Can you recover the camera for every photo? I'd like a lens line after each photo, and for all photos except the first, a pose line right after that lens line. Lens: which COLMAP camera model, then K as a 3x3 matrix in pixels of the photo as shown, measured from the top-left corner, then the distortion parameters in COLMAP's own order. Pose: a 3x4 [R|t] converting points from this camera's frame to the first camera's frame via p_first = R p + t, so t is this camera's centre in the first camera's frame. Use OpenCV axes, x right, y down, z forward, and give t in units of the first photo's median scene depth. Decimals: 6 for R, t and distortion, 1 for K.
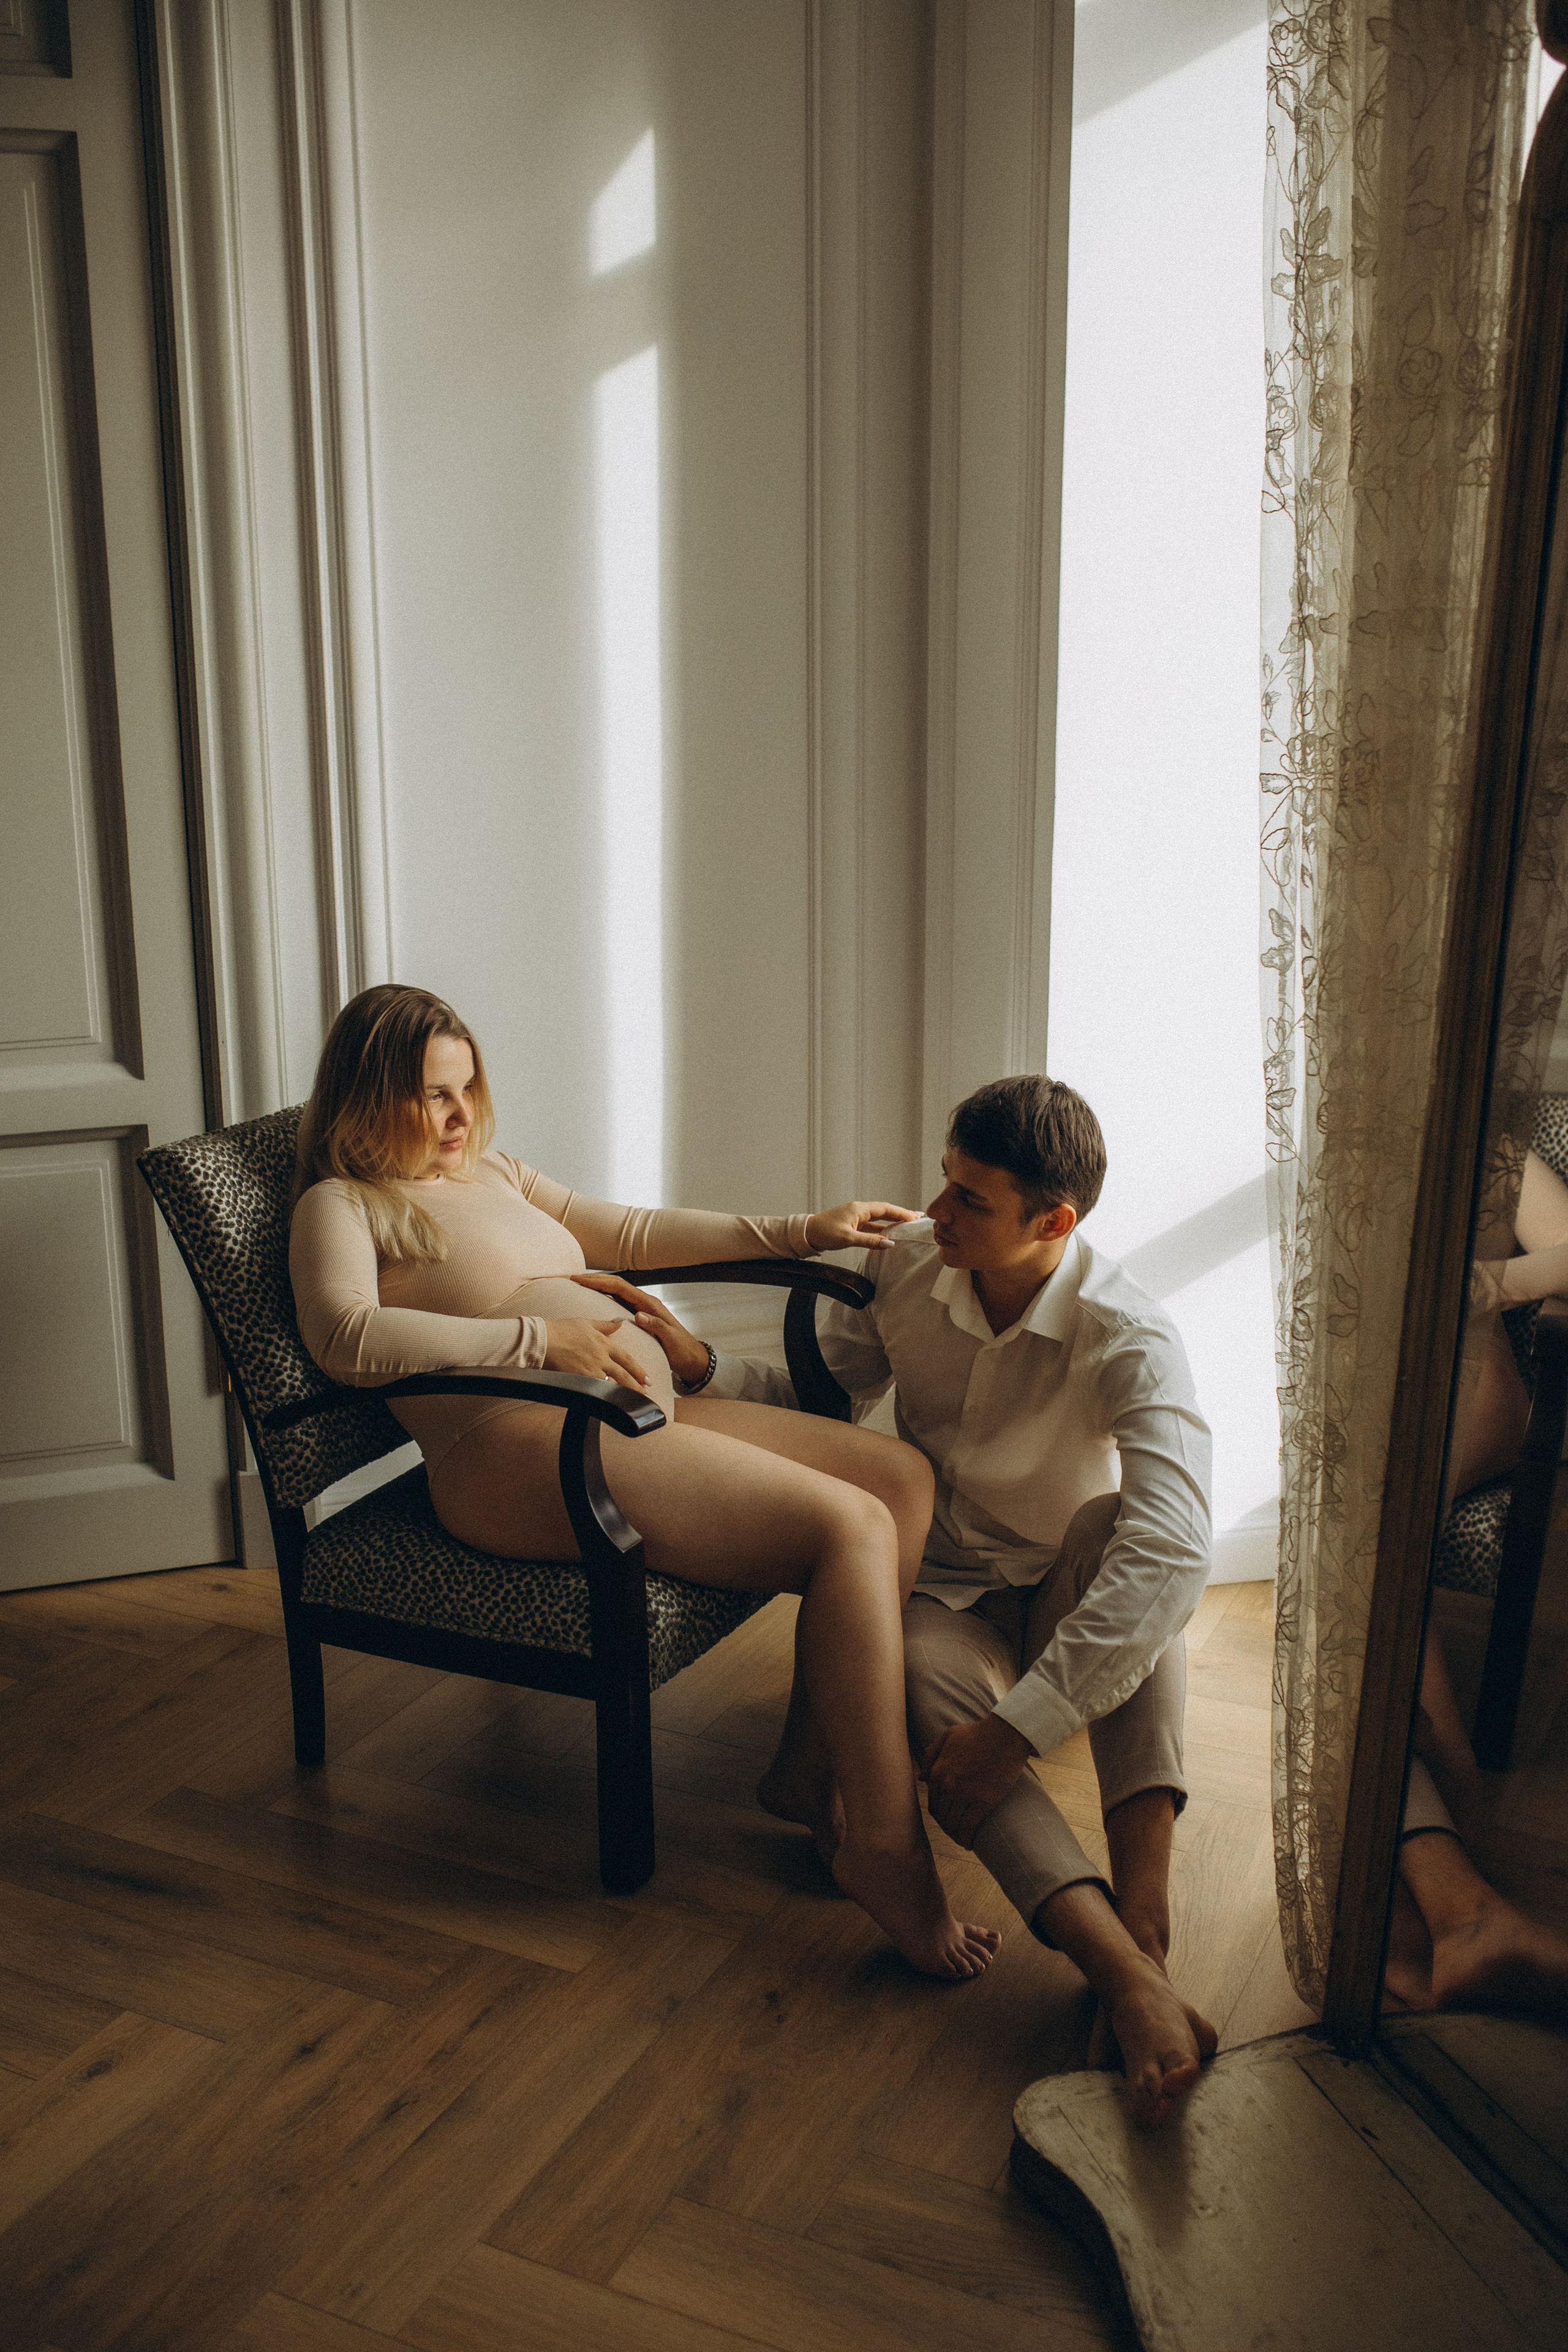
lens RADIAL K [[2270.9, 0, 791.1], [0, 2270.9, 1194.9], [0, 0, 1]] dist [-0.014979, 0.000000]
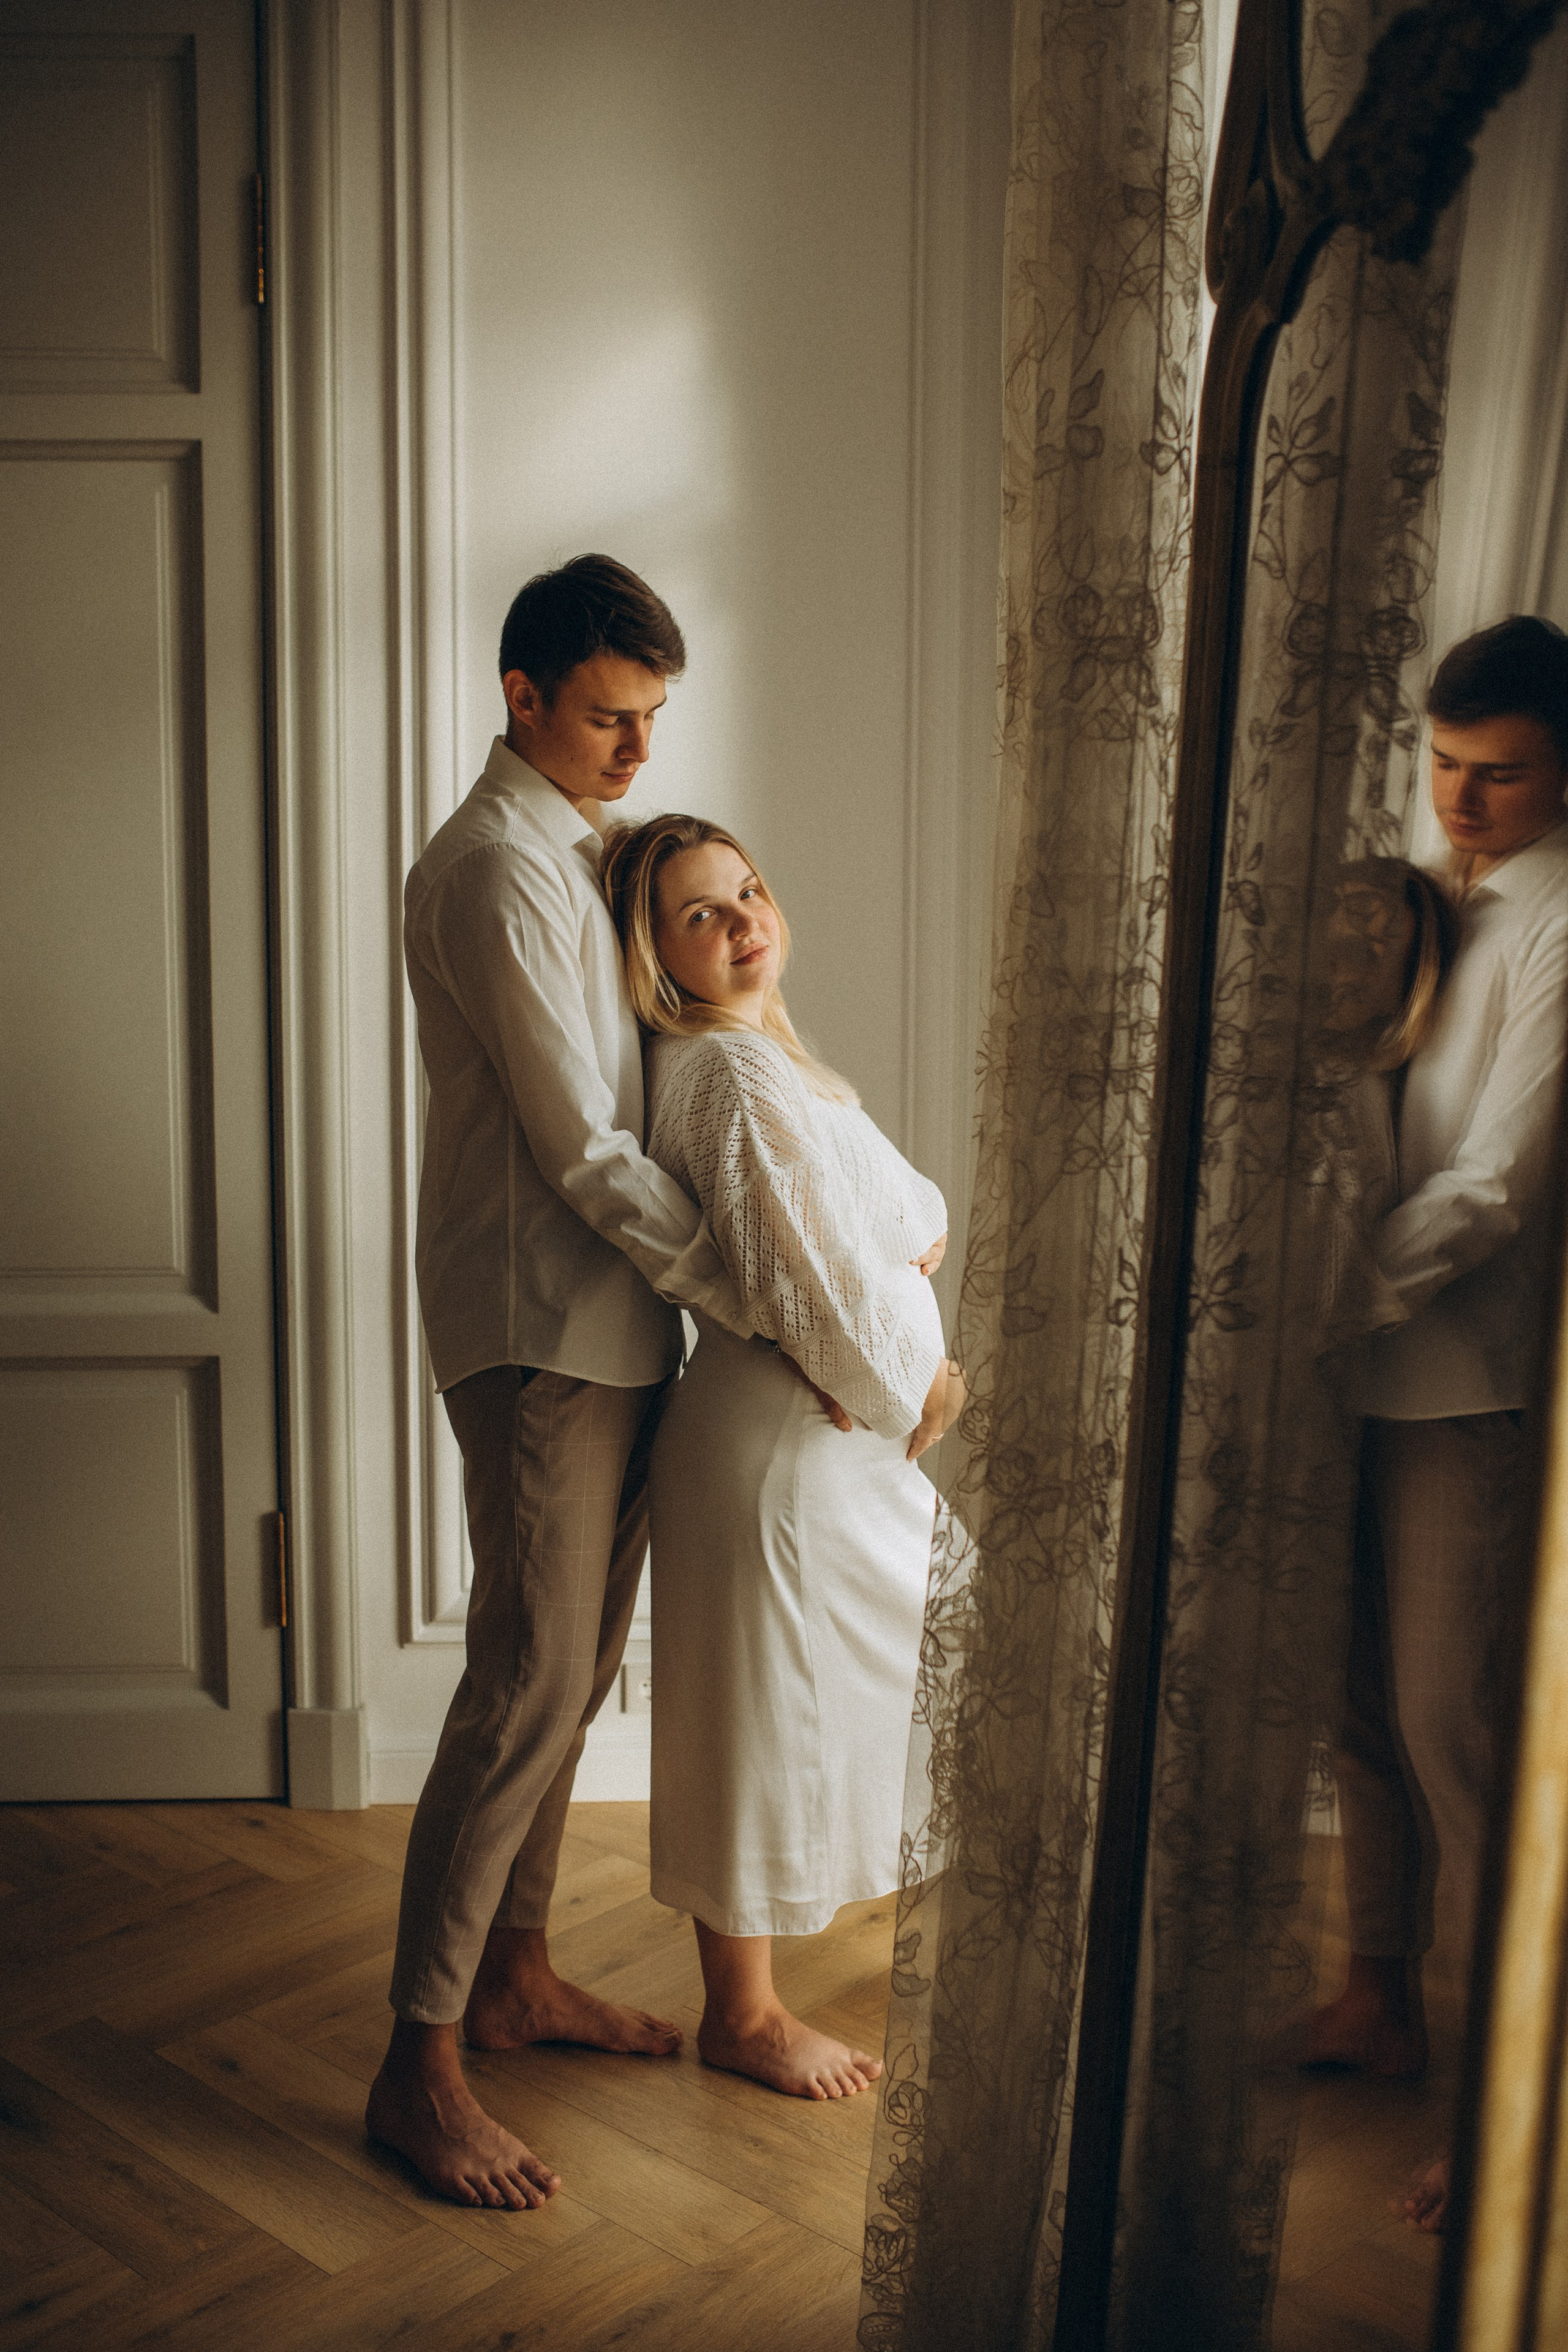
lens RADIAL K [[2270.9, 0, 792.3], [0, 2270.9, 1181.3], [0, 0, 1]] dist [-0.014979, 0.000000]
pose [[0.964295, 0.042098, -0.261462, 0.298984], [-0.073629, 0.990977, -0.111996, -0.017059], [0.254388, 0.127248, 0.958694, 0.079569]]
